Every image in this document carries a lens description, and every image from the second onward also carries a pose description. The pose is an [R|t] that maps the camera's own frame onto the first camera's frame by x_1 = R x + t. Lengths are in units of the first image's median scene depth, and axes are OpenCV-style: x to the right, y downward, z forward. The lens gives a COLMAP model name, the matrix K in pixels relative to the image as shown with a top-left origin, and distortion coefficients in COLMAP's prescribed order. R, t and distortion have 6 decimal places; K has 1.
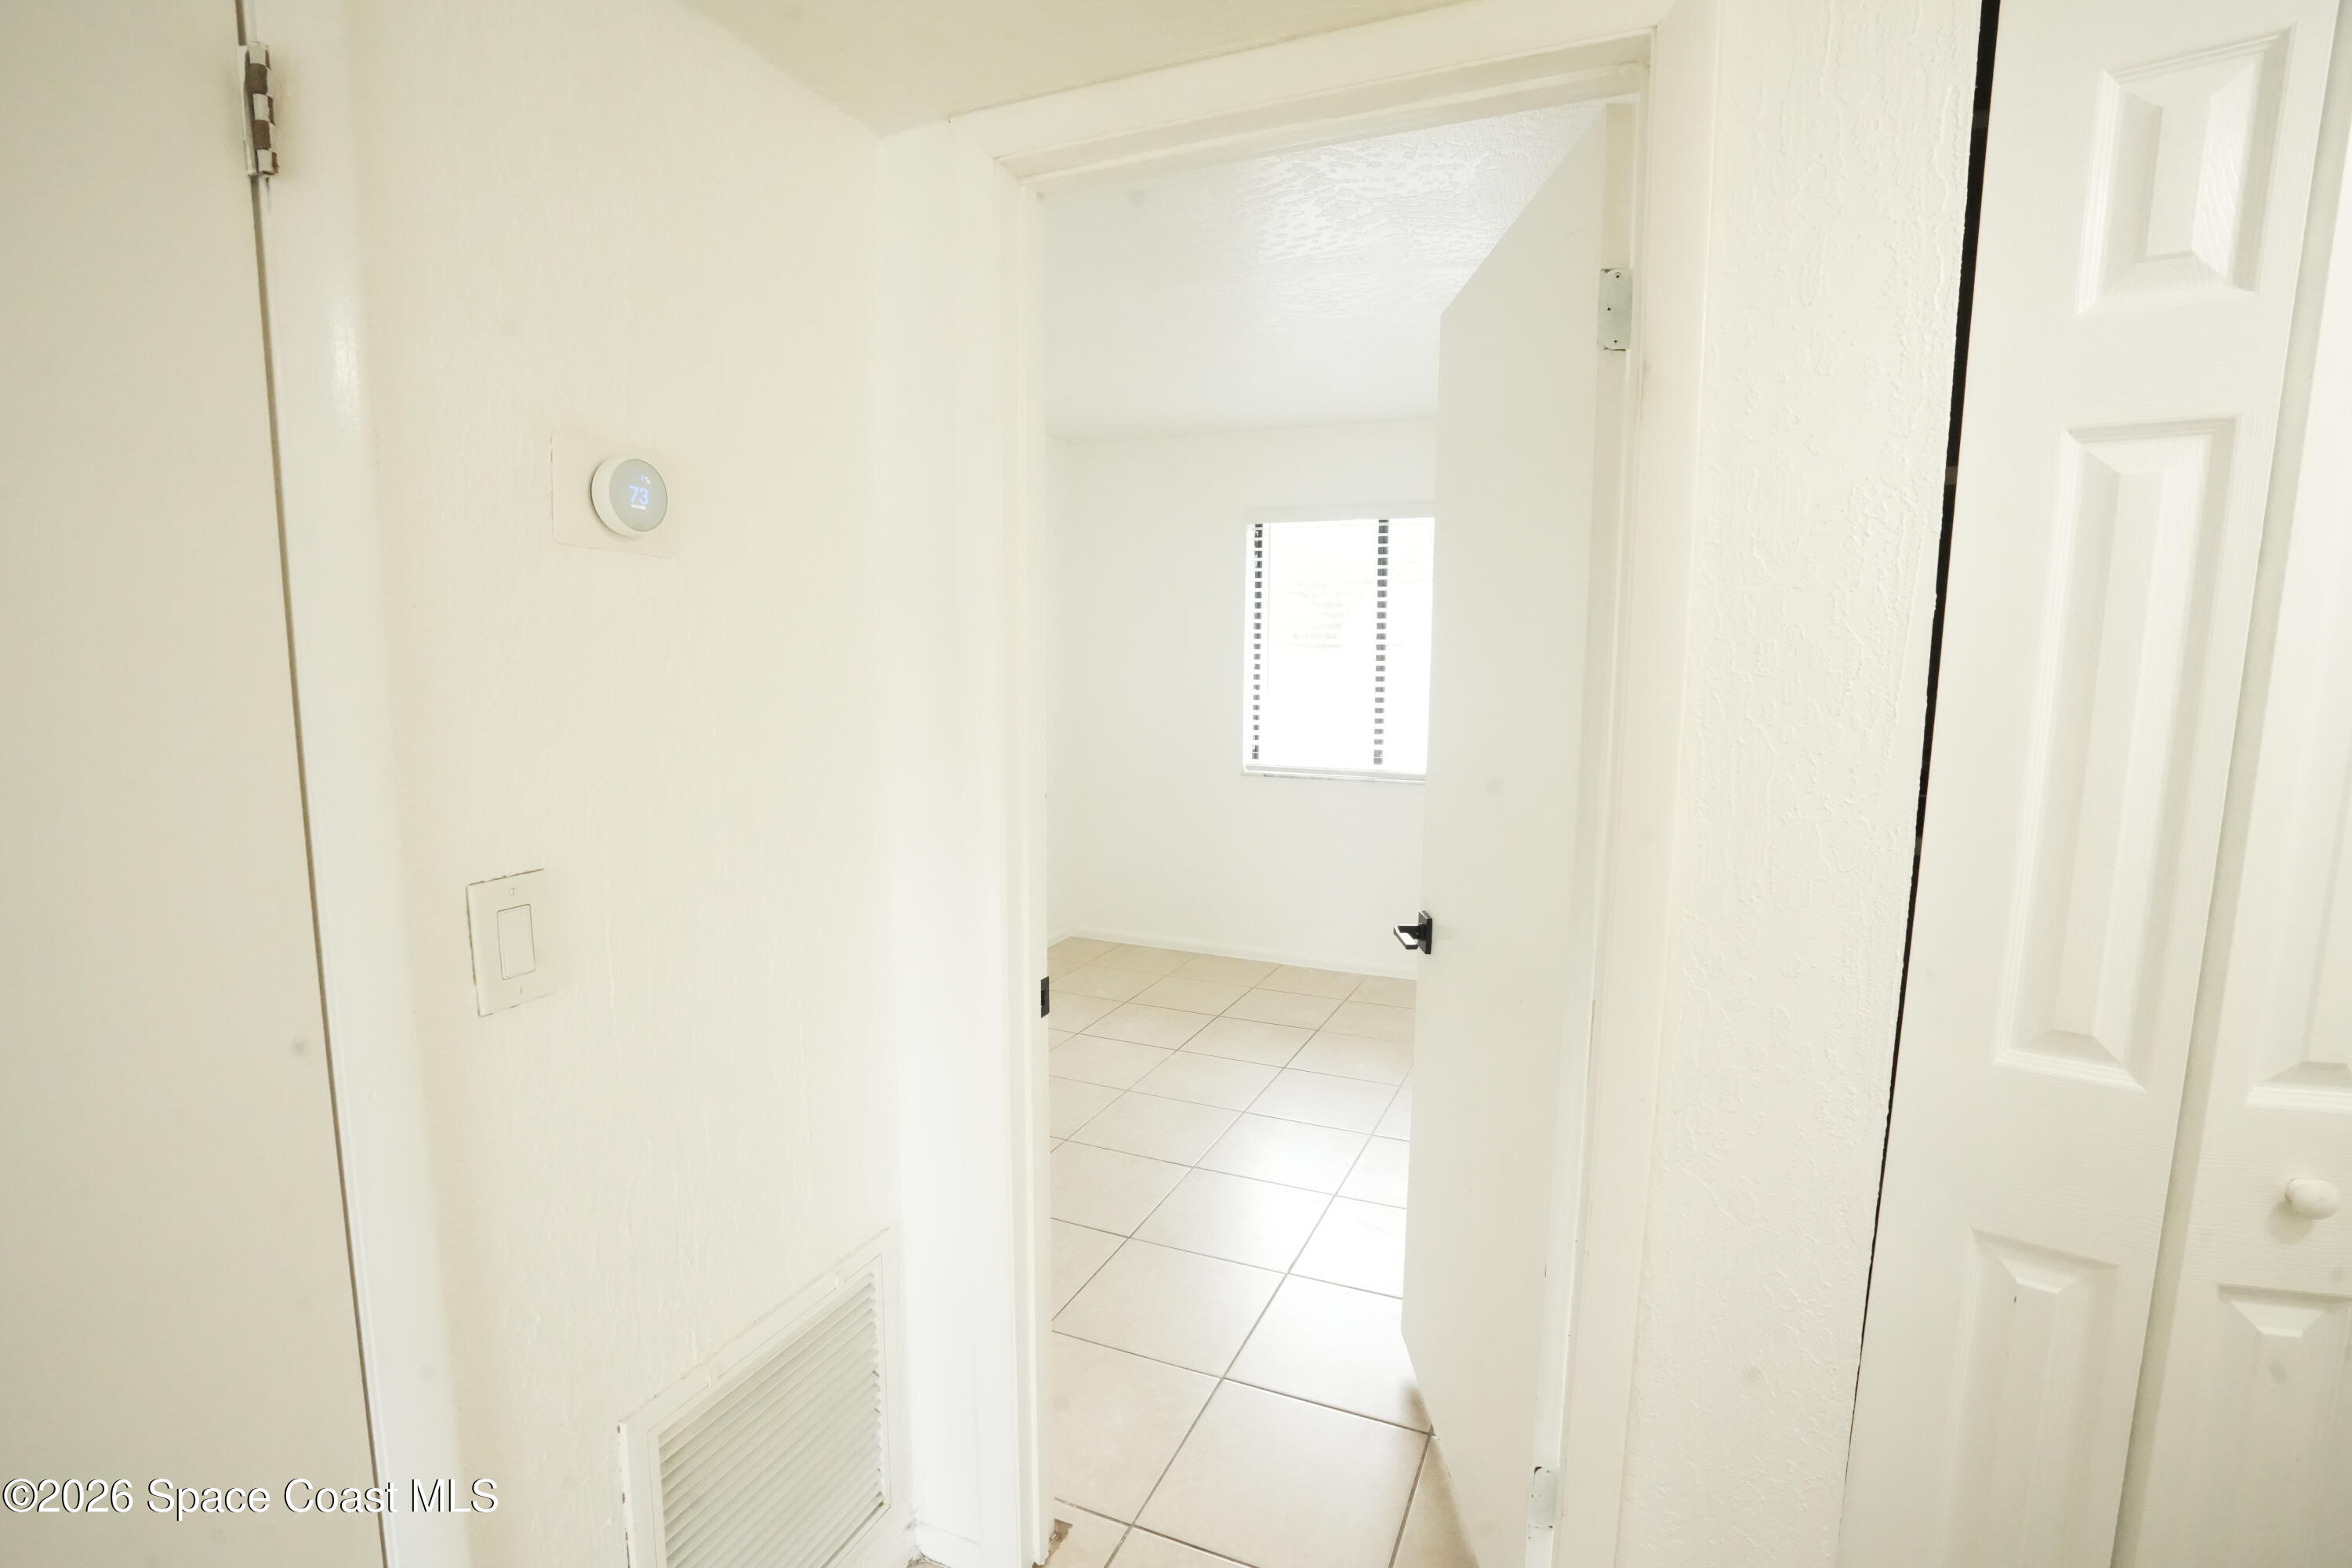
lens RADIAL K [[1071.0, 0, 1176.0], [0, 1071.0, 784.0], [0, 0, 1]] dist [-0.003725, -0.000489]
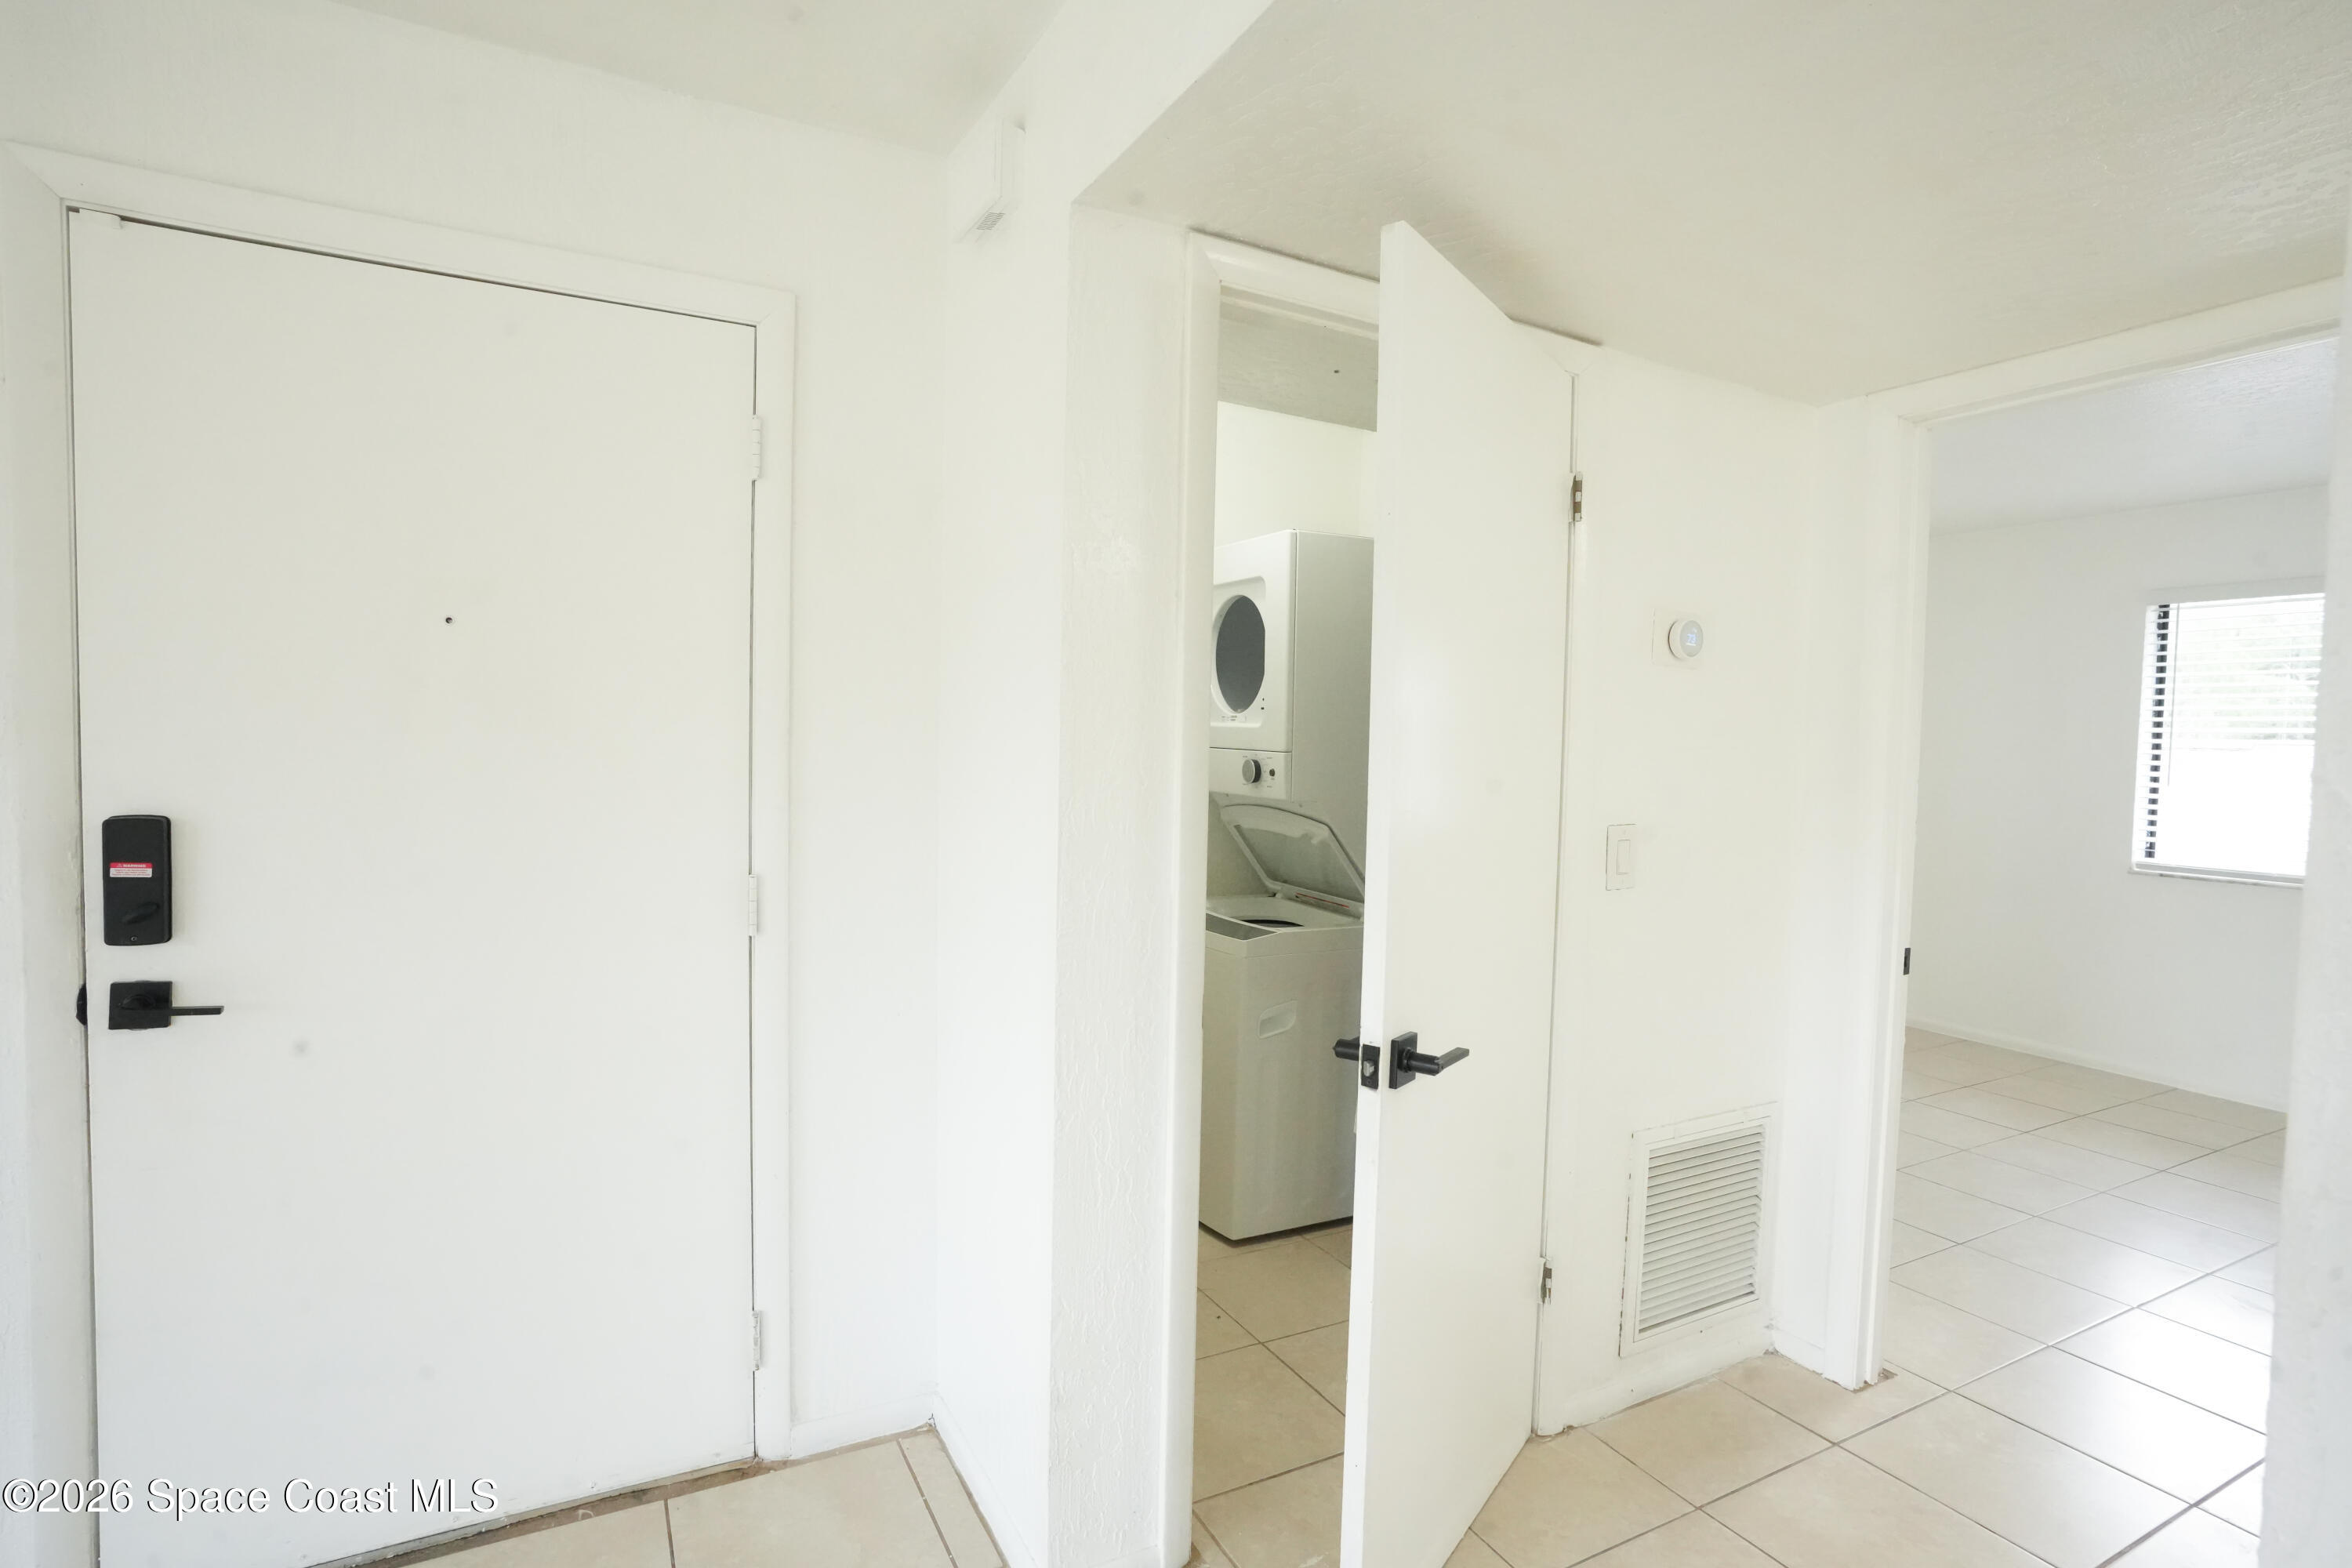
lens RADIAL K [[1175.6, 0, 1130.7], [0, 1175.6, 783.7], [0, 0, 1]] dist [-0.069361, 0.025801]
pose [[0.770367, 0.036878, -0.636533, 0.015550], [-0.093838, 0.994012, -0.055980, 0.051224], [0.630658, 0.102856, 0.769215, -0.307309]]
